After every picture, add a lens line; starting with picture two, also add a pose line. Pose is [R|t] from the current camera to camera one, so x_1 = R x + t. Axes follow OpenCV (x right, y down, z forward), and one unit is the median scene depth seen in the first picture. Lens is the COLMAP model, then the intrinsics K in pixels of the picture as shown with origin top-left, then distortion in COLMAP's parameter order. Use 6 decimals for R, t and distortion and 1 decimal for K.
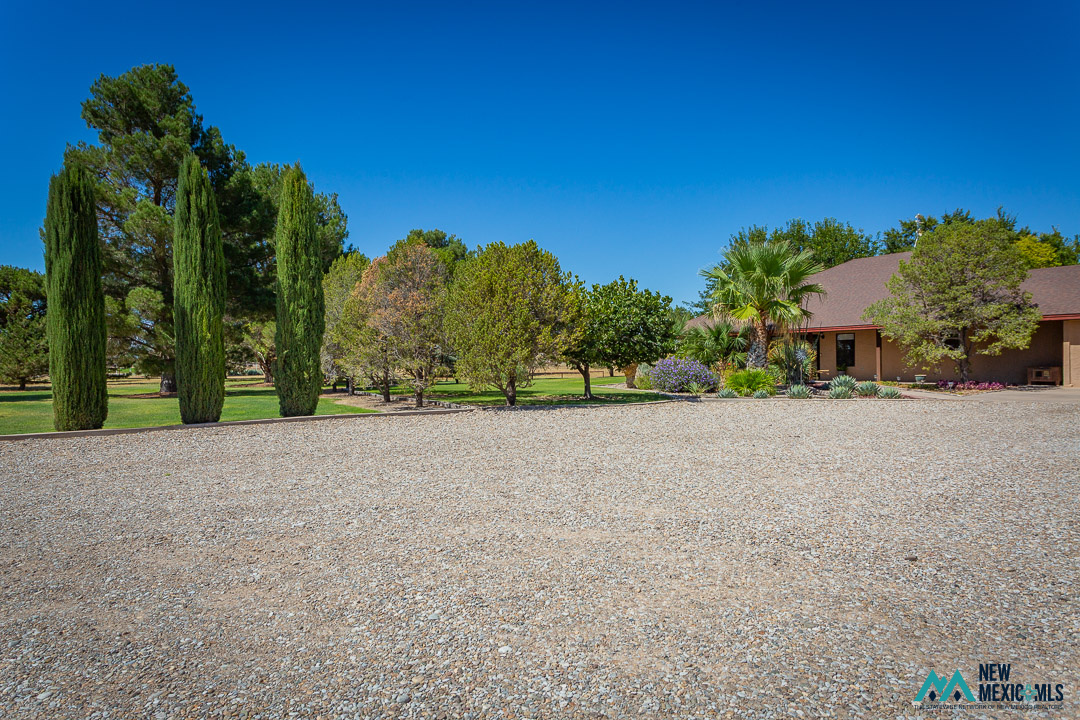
lens RADIAL K [[705.6, 0, 537.7], [0, 705.6, 378.1], [0, 0, 1]] dist [0.071788, 0.000331]
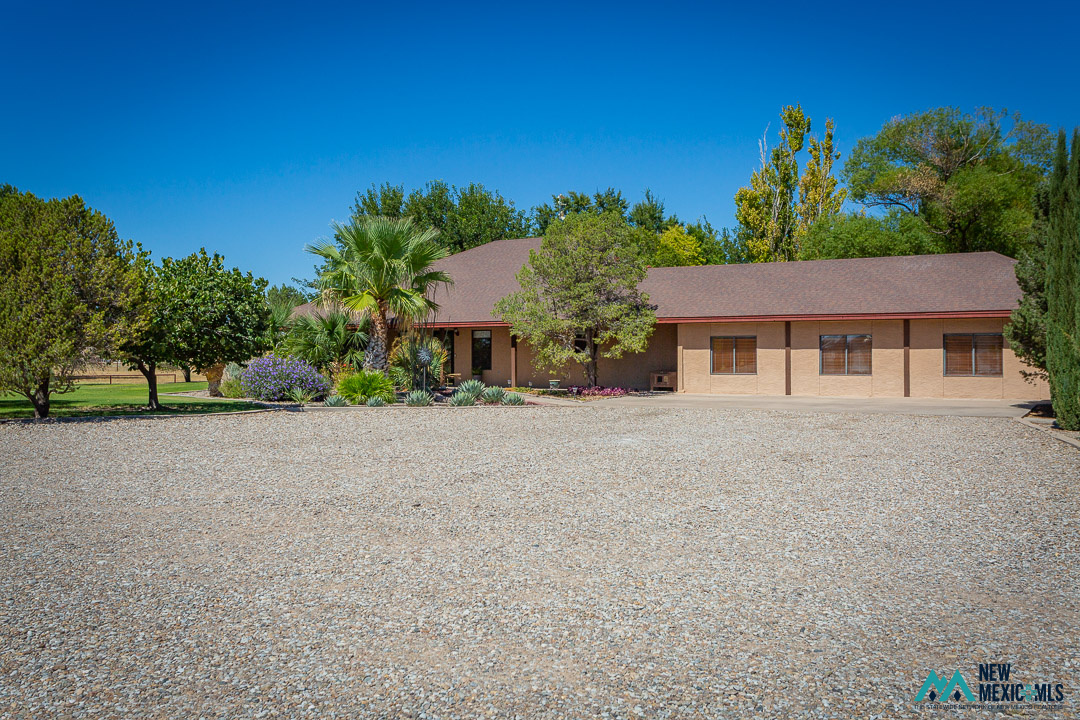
lens RADIAL K [[1063.4, 0, 540.0], [0, 1063.4, 360.0], [0, 0, 1]] dist [0.009650, 0.009153]
pose [[0.911695, 0.012654, 0.410672, -0.019682], [-0.001870, 0.999643, -0.026652, 0.006448], [-0.410863, 0.023530, 0.911394, -0.196164]]
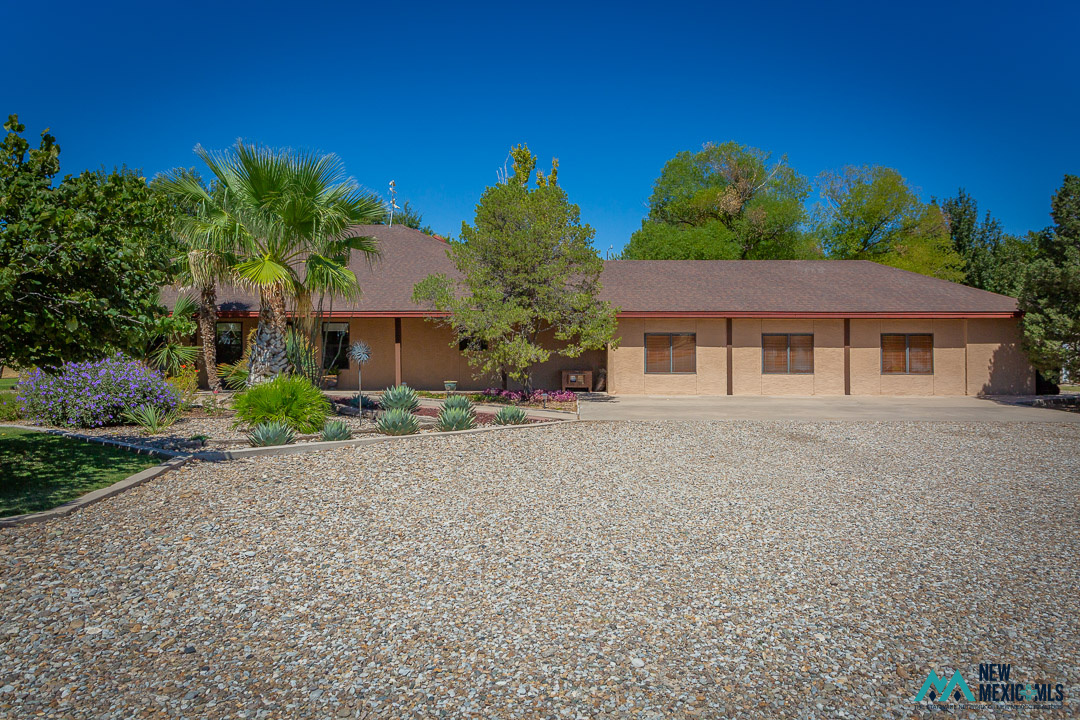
lens RADIAL K [[697.7, 0, 540.3], [0, 697.7, 347.1], [0, 0, 1]] dist [-0.005270, -0.001689]
pose [[0.603388, 0.020061, 0.797195, 0.005041], [0.009266, 0.999440, -0.032164, -0.017954], [-0.797394, 0.026794, 0.602864, 0.548789]]
